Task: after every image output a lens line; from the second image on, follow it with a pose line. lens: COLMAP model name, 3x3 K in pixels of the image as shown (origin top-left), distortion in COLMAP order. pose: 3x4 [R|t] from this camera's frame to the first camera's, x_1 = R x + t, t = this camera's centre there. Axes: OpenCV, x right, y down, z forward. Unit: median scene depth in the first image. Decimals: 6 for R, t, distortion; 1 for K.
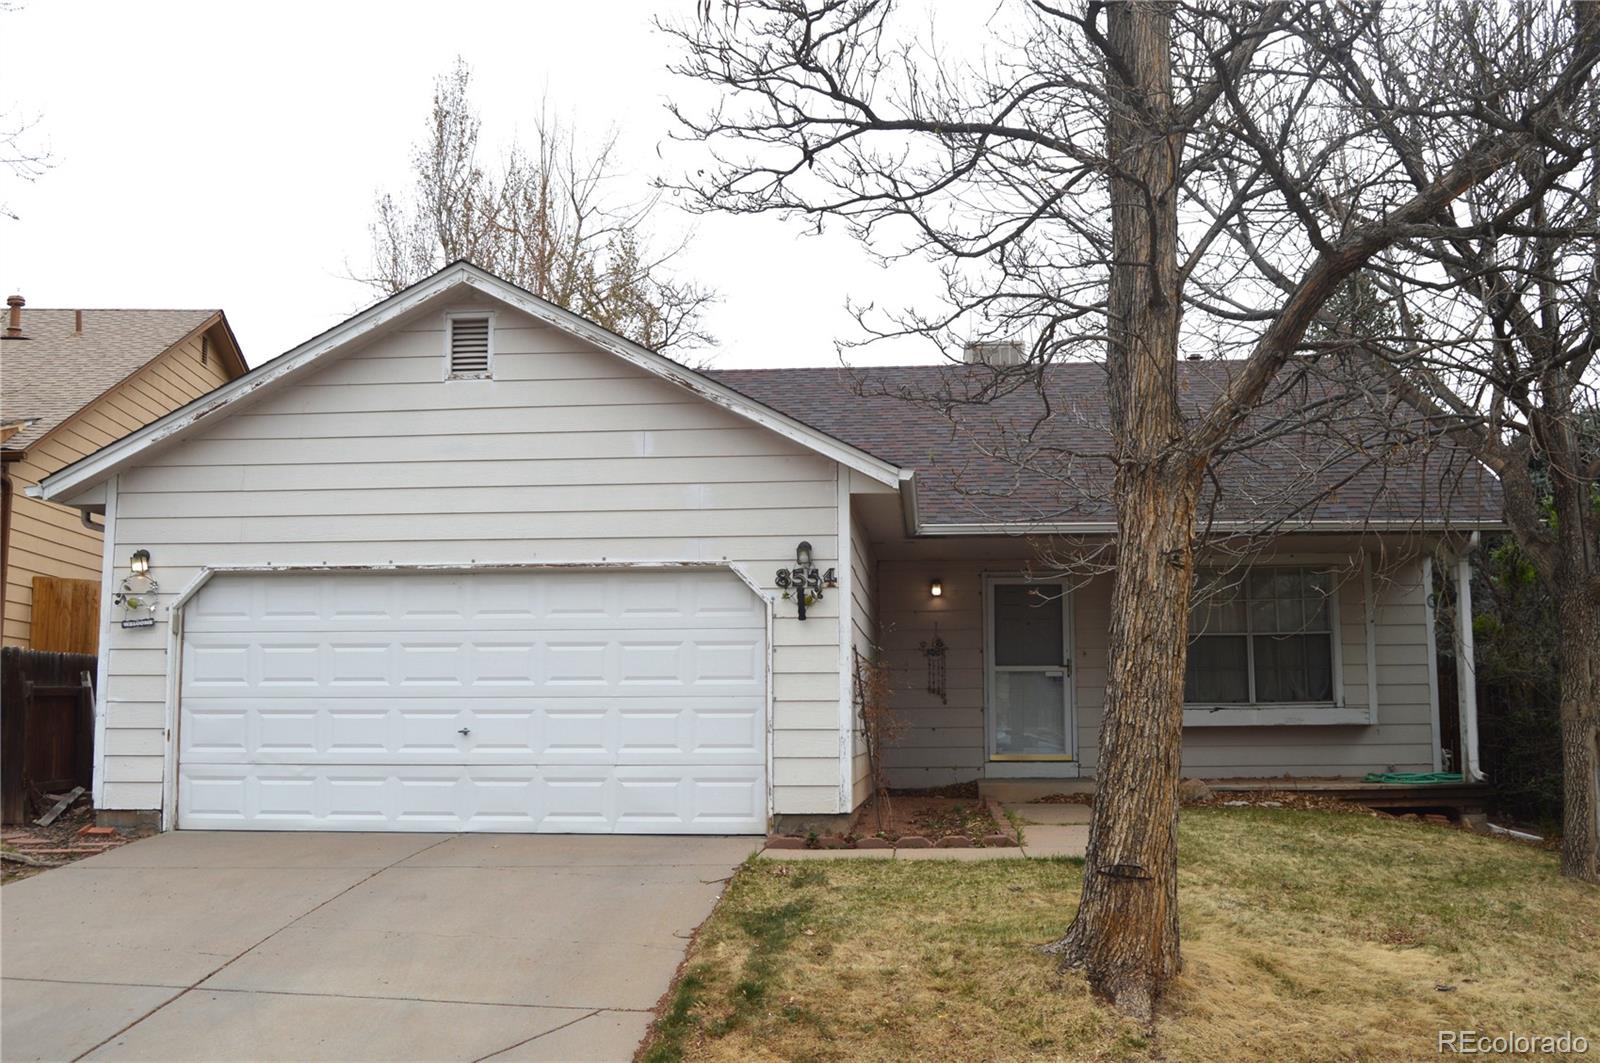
lens RADIAL K [[1540.5, 0, 800.0], [0, 1540.5, 531.5], [0, 0, 1]] dist [-0.013898, -0.001742]
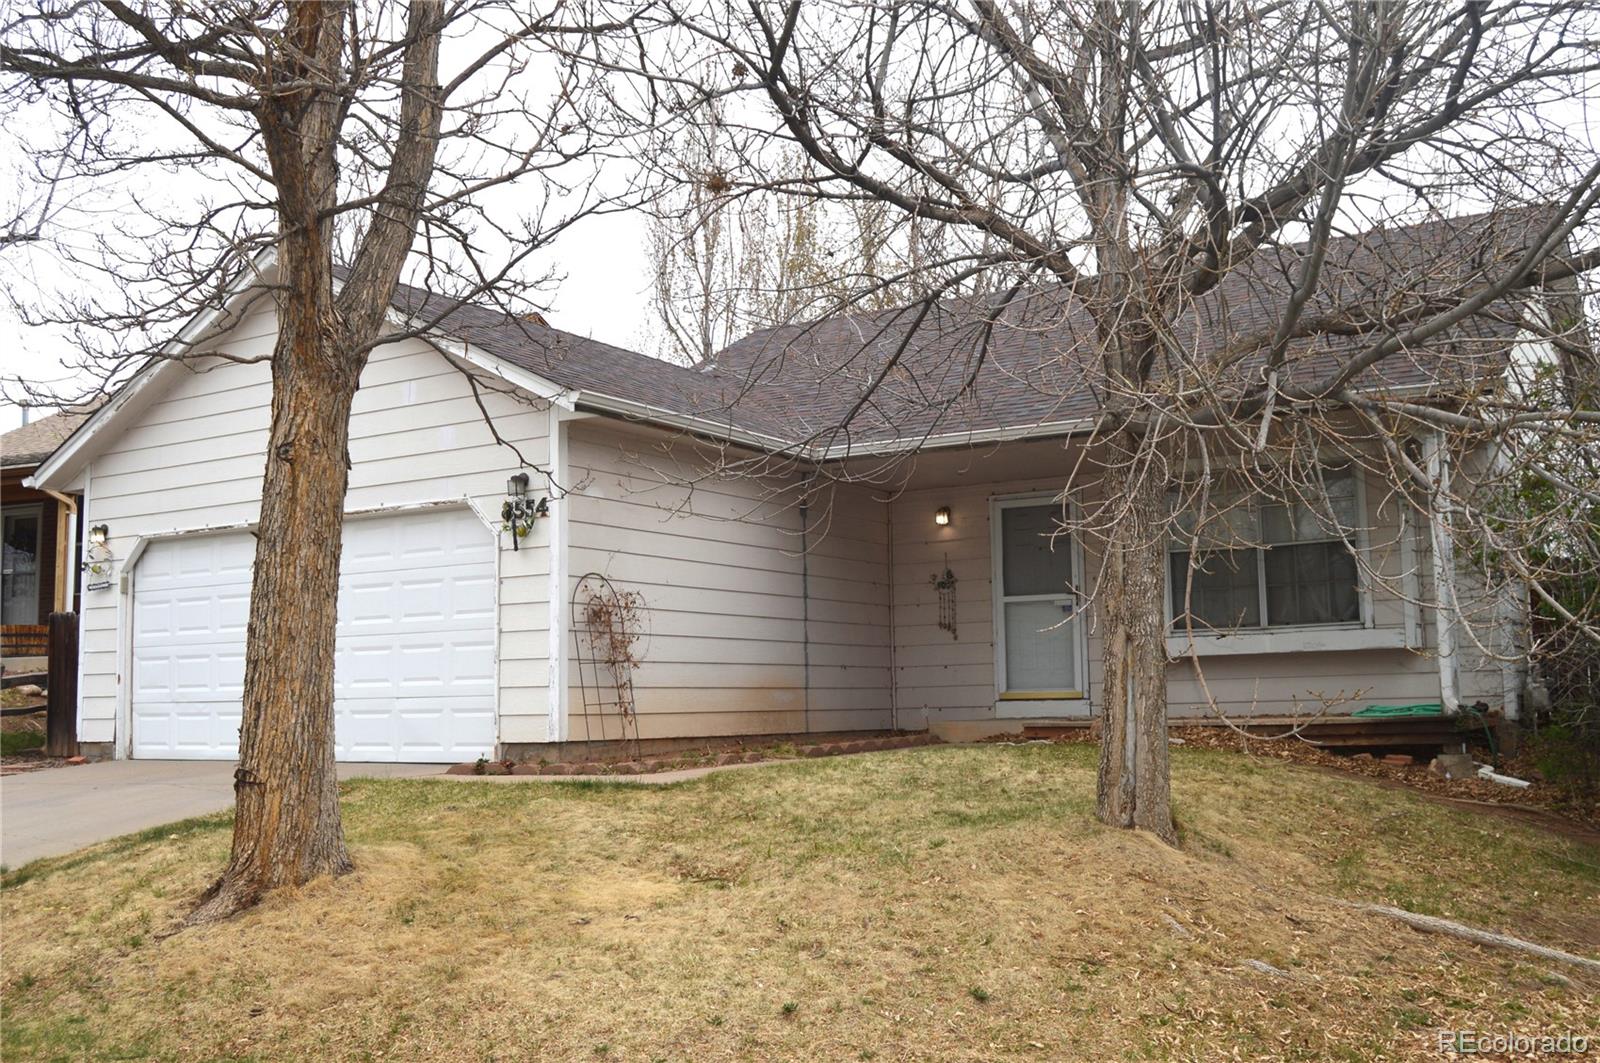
lens RADIAL K [[1535.8, 0, 800.0], [0, 1535.8, 531.5], [0, 0, 1]] dist [0.002669, 0.003898]
pose [[0.894440, -0.061347, -0.442961, 0.587239], [0.068777, 0.997632, 0.000713, 0.054437], [0.441868, -0.031104, 0.896541, 0.174106]]
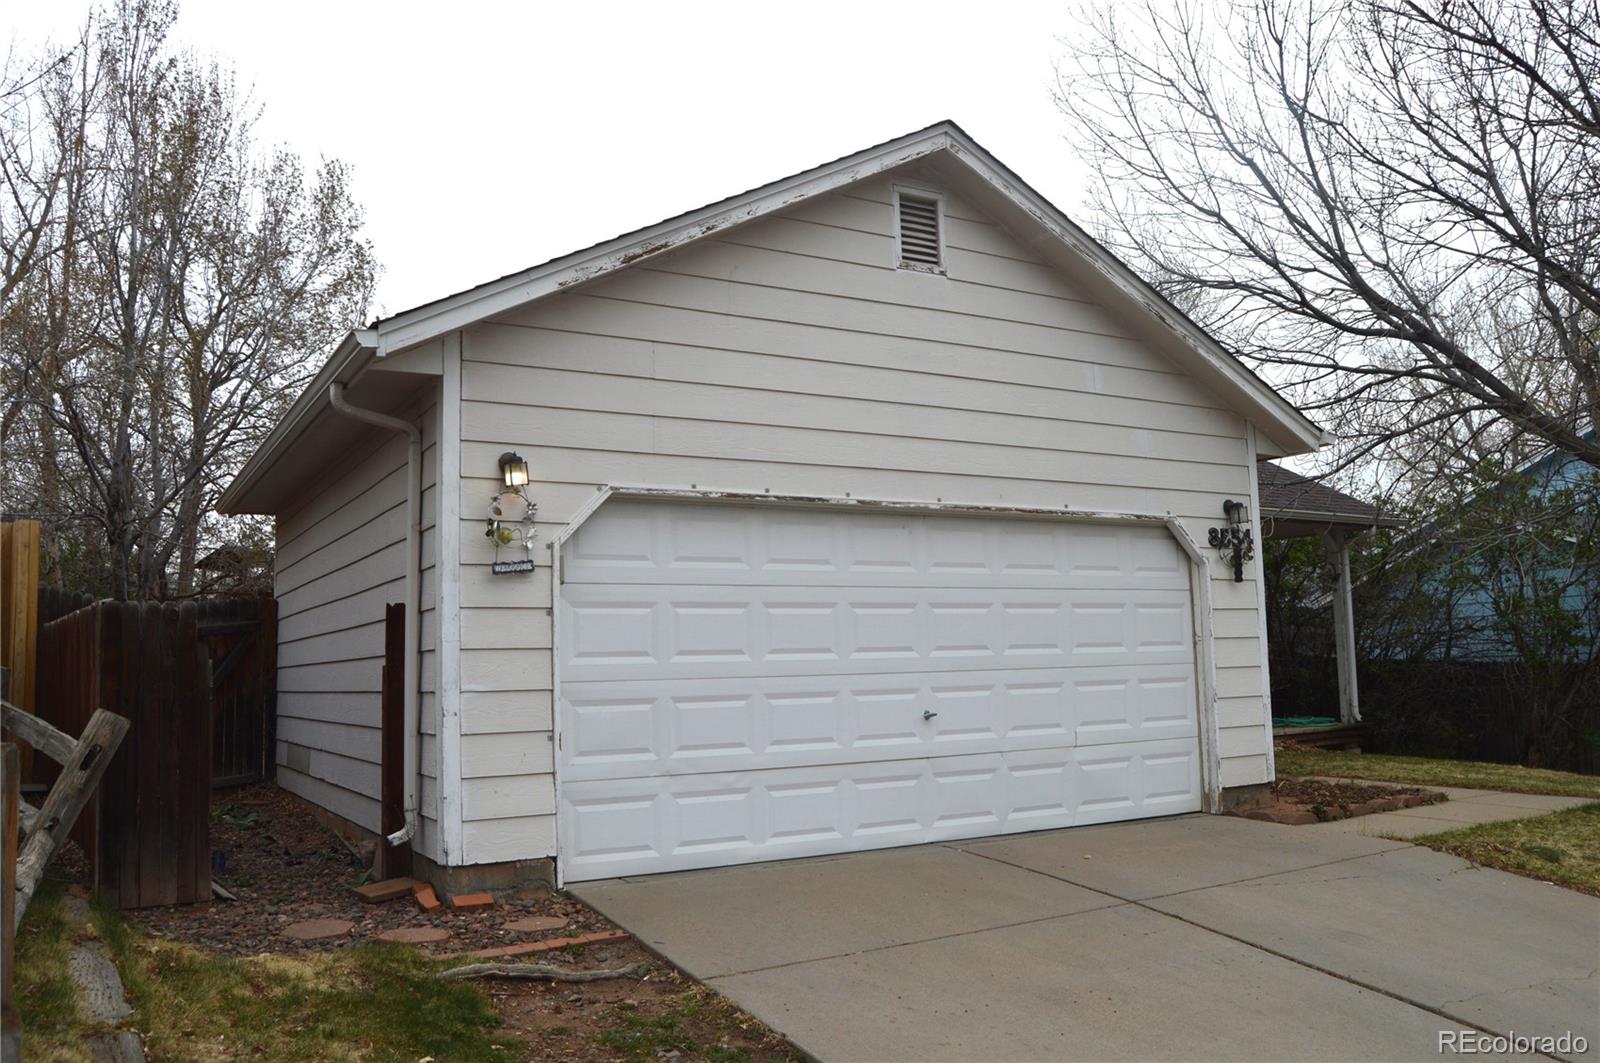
lens RADIAL K [[1258.5, 0, 800.0], [0, 1258.5, 531.5], [0, 0, 1]] dist [-0.037415, 0.002683]
pose [[0.807186, 0.044832, 0.588592, -0.643386], [-0.043160, 0.998925, -0.016896, 0.048894], [-0.588717, -0.011765, 0.808254, 0.511147]]
